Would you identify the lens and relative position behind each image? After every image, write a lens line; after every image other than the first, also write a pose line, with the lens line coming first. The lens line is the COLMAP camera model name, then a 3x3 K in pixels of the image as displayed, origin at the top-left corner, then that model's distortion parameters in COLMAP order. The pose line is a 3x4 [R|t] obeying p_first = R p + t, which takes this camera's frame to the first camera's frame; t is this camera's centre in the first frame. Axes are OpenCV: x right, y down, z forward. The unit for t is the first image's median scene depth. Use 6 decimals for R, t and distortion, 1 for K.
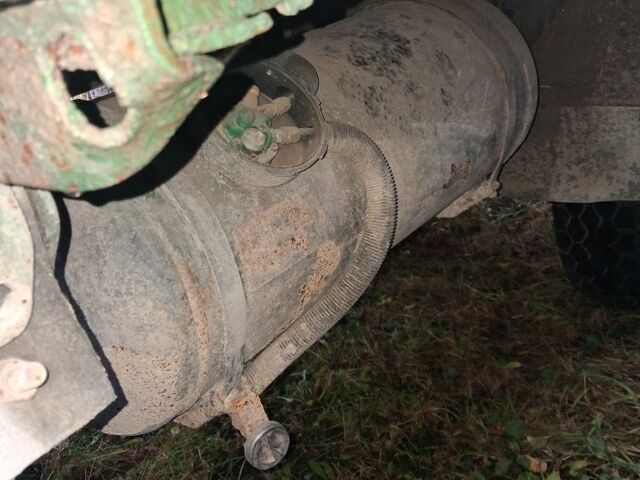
lens RADIAL K [[707.9, 0, 320.0], [0, 707.9, 240.0], [0, 0, 1]] dist [-0.001532, -0.030641]
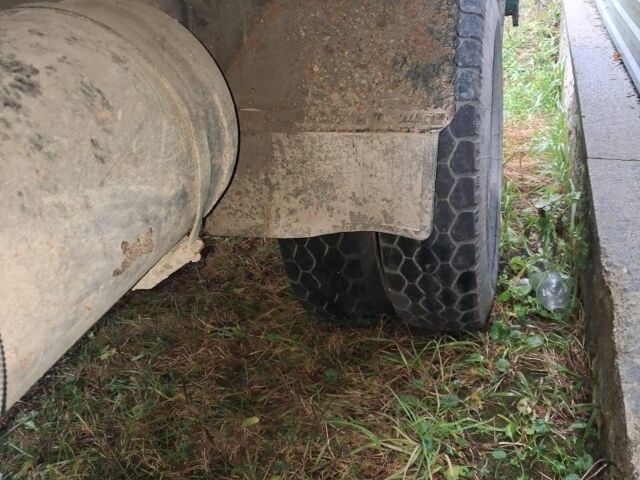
lens RADIAL K [[604.1, 0, 320.0], [0, 604.1, 240.0], [0, 0, 1]] dist [0.100630, -0.181470]
pose [[0.934575, -0.114014, 0.337001, 0.128038], [0.098704, 0.993166, 0.062278, -0.099100], [-0.341799, -0.024940, 0.939442, 0.265197]]
